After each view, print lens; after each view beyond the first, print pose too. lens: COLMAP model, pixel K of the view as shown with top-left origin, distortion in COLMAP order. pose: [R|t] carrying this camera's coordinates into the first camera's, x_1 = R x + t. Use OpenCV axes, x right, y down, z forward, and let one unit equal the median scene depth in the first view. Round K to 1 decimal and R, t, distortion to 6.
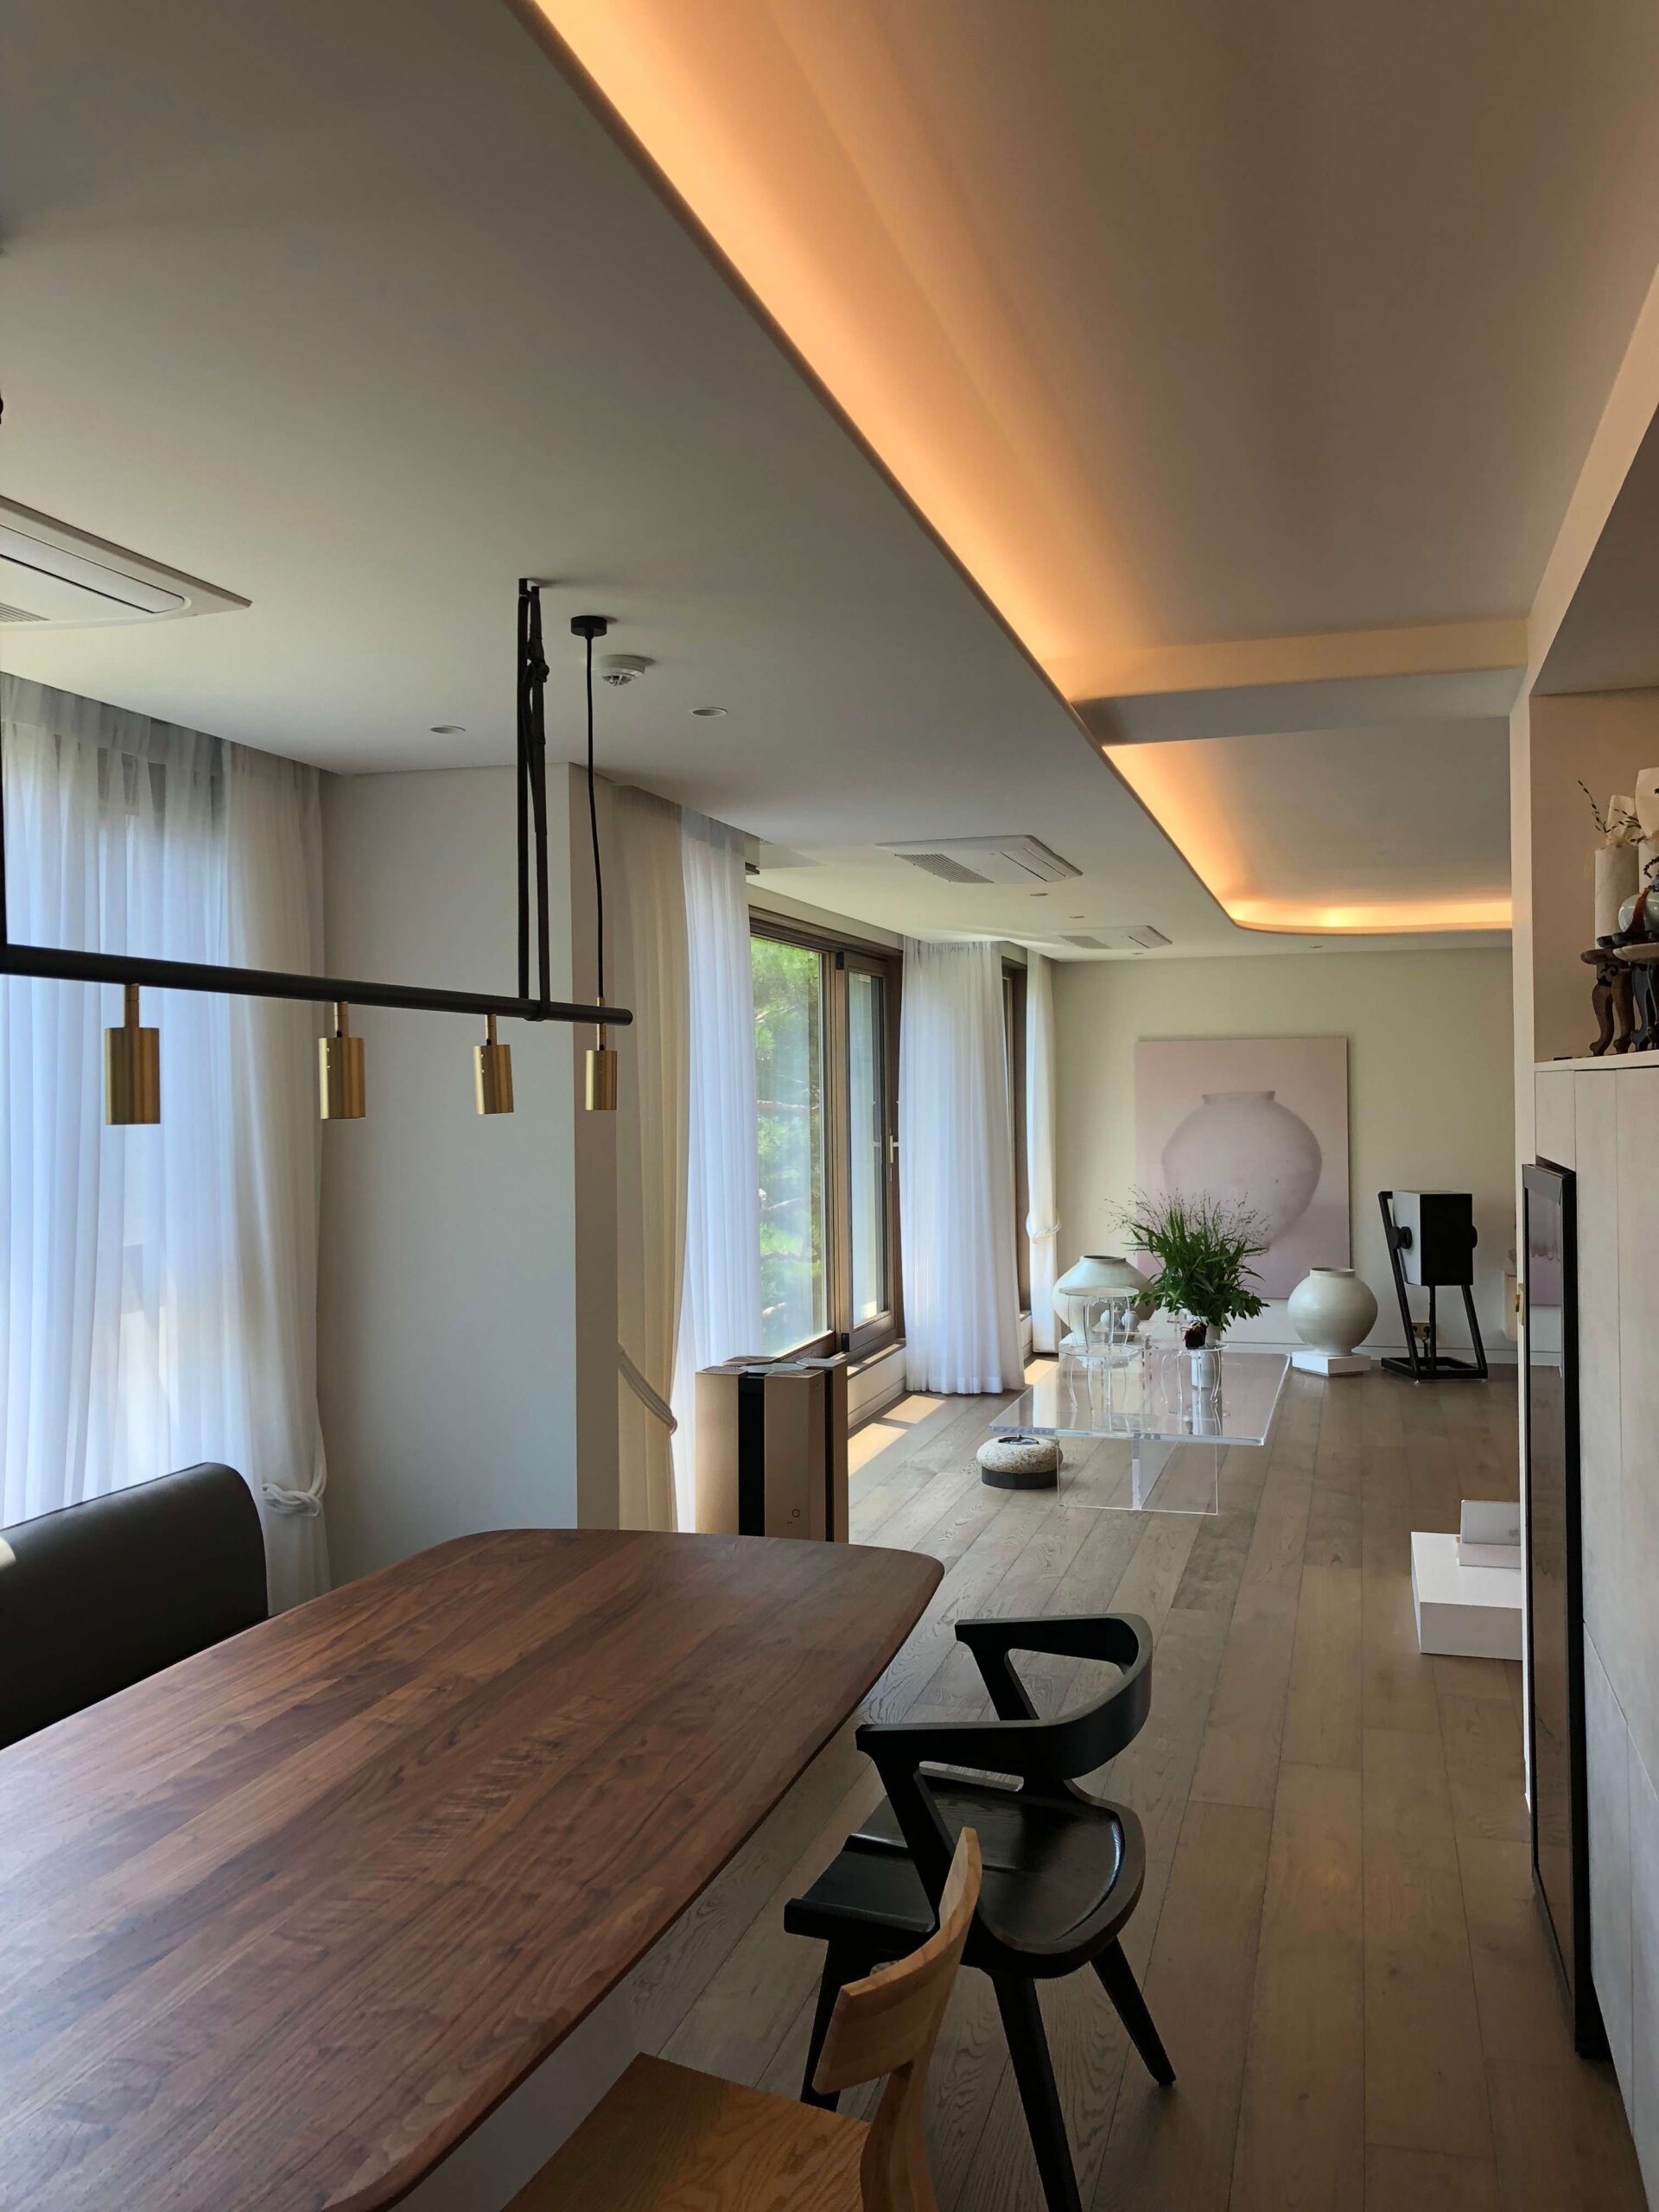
lens RADIAL K [[1800.2, 0, 829.5], [0, 1800.2, 1106.0], [0, 0, 1]] dist [0.004577, 0.002778]
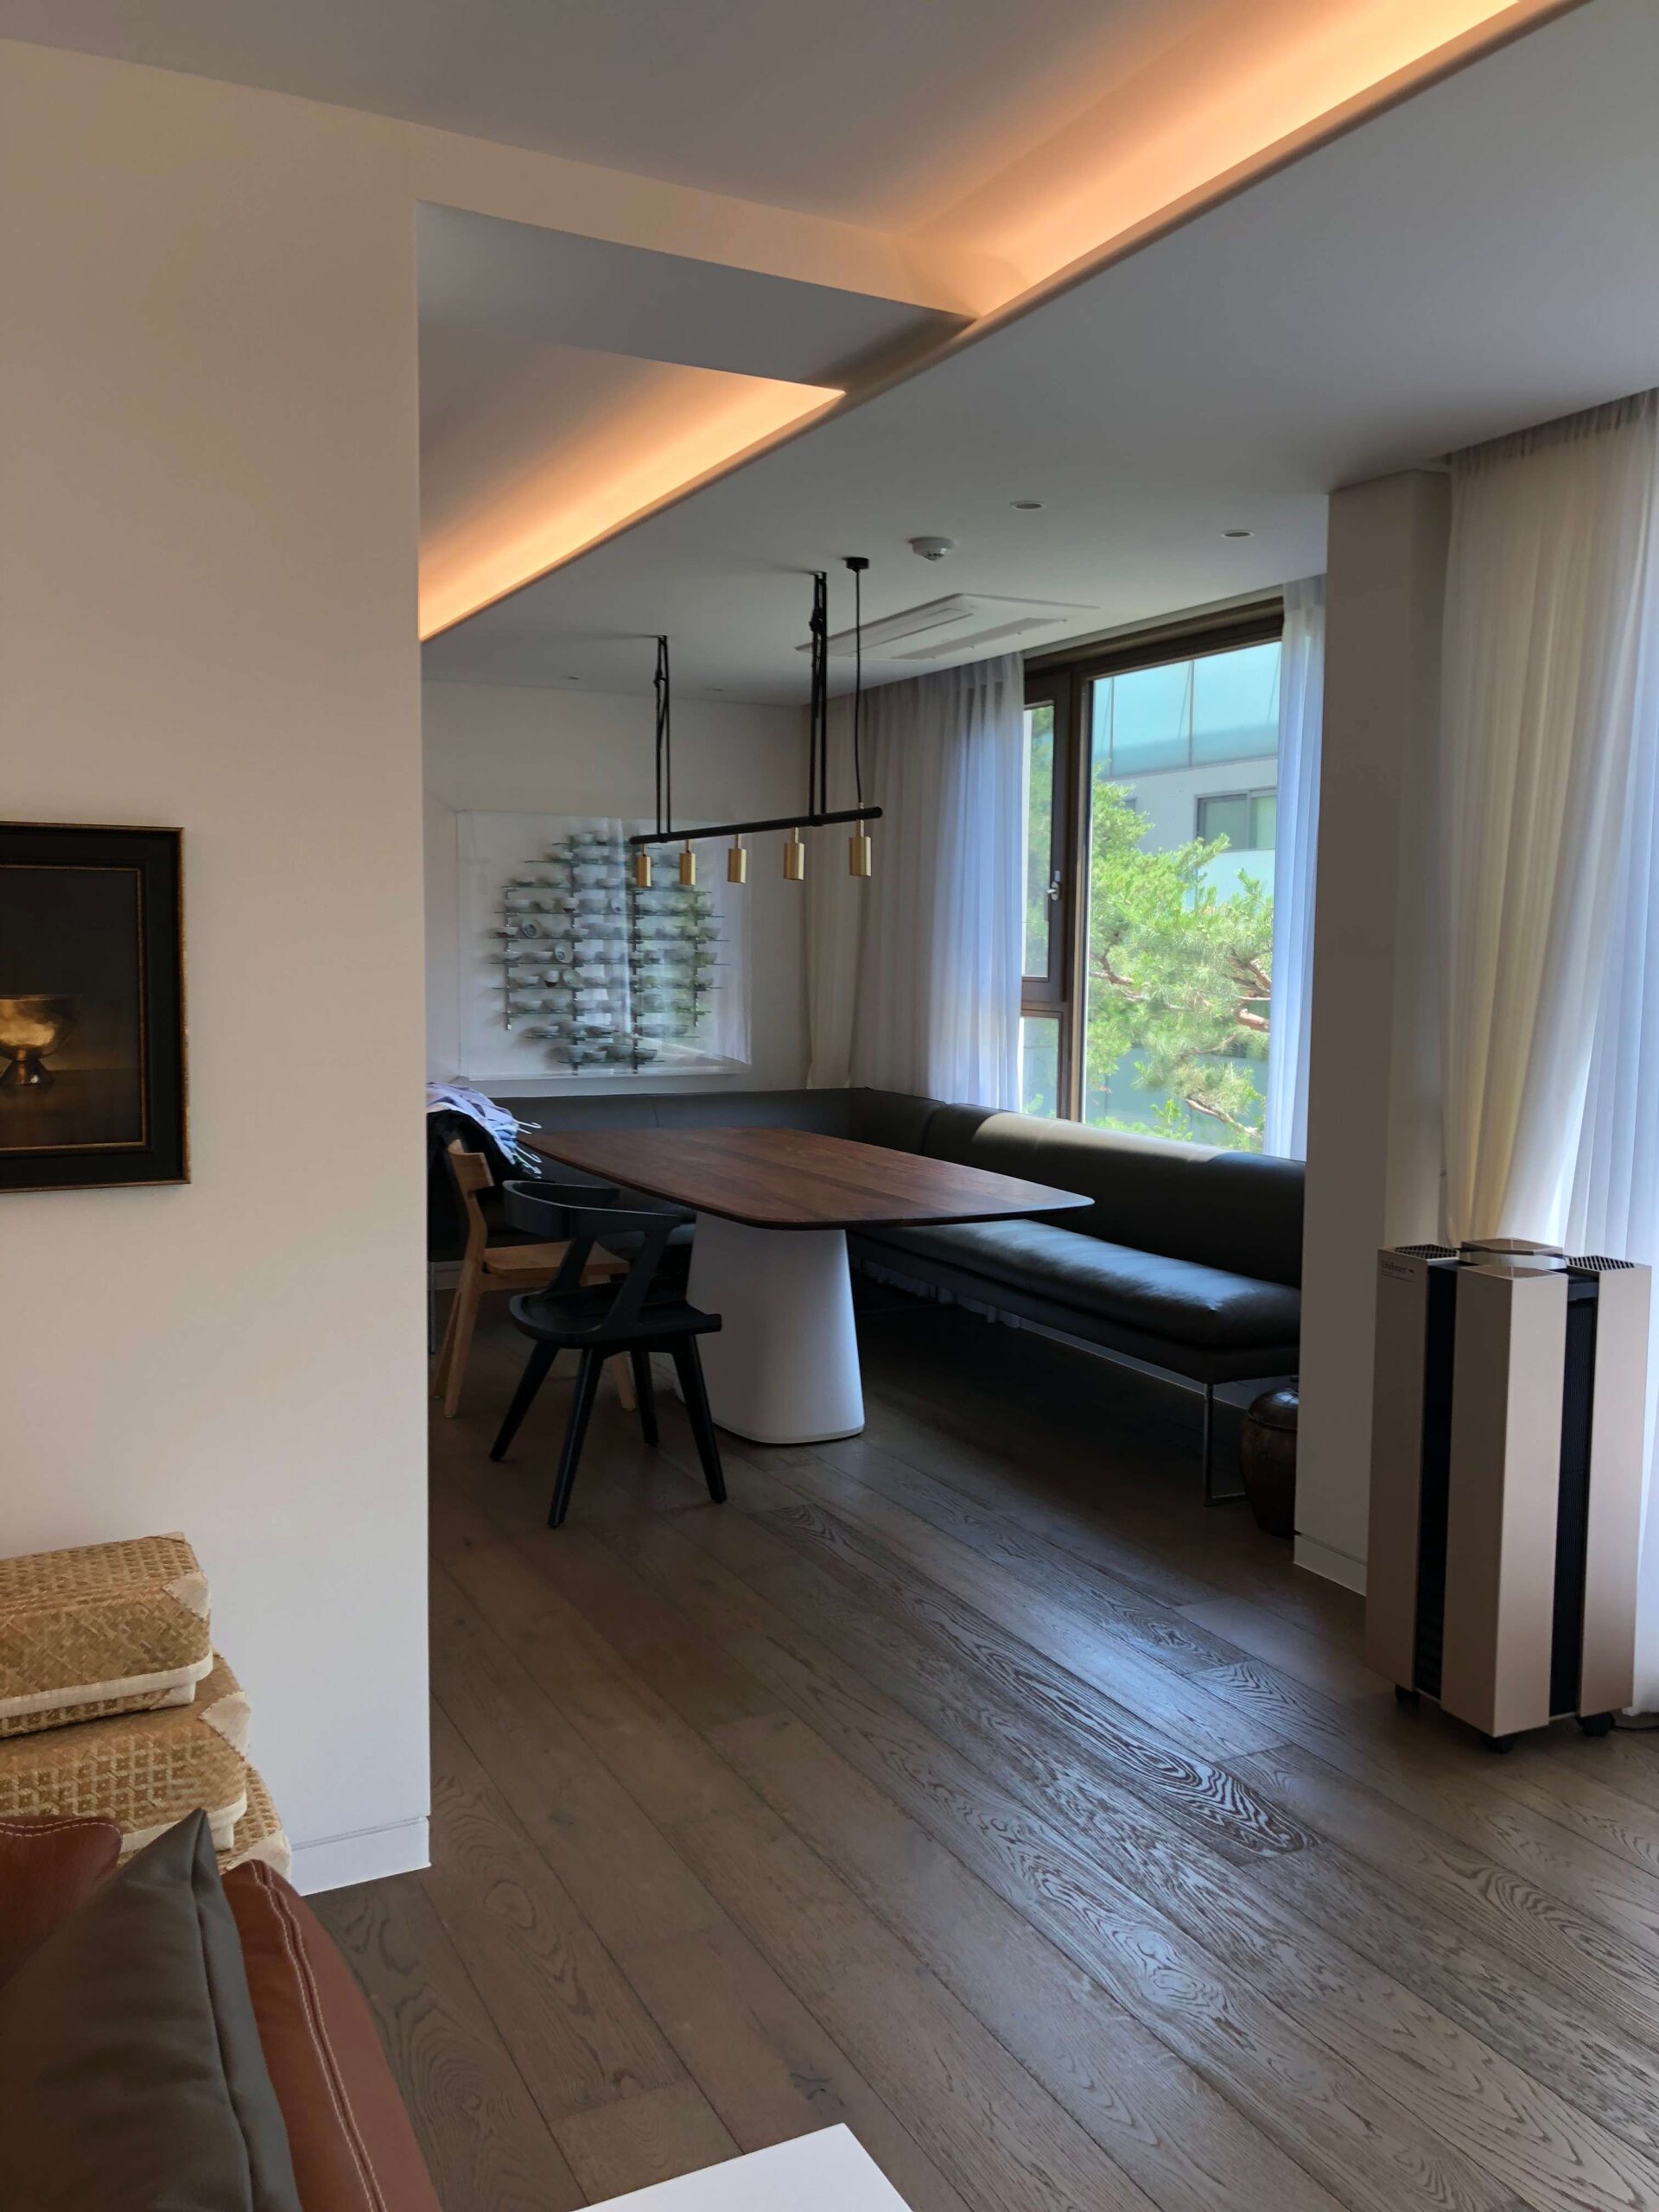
lens RADIAL K [[1800.2, 0, 829.5], [0, 1800.2, 1106.0], [0, 0, 1]] dist [0.004577, 0.002778]
pose [[-0.727743, 0.068049, -0.682466, 1.031096], [-0.000562, 0.995006, 0.099812, 0.048083], [0.685849, 0.073021, -0.724071, 2.258582]]
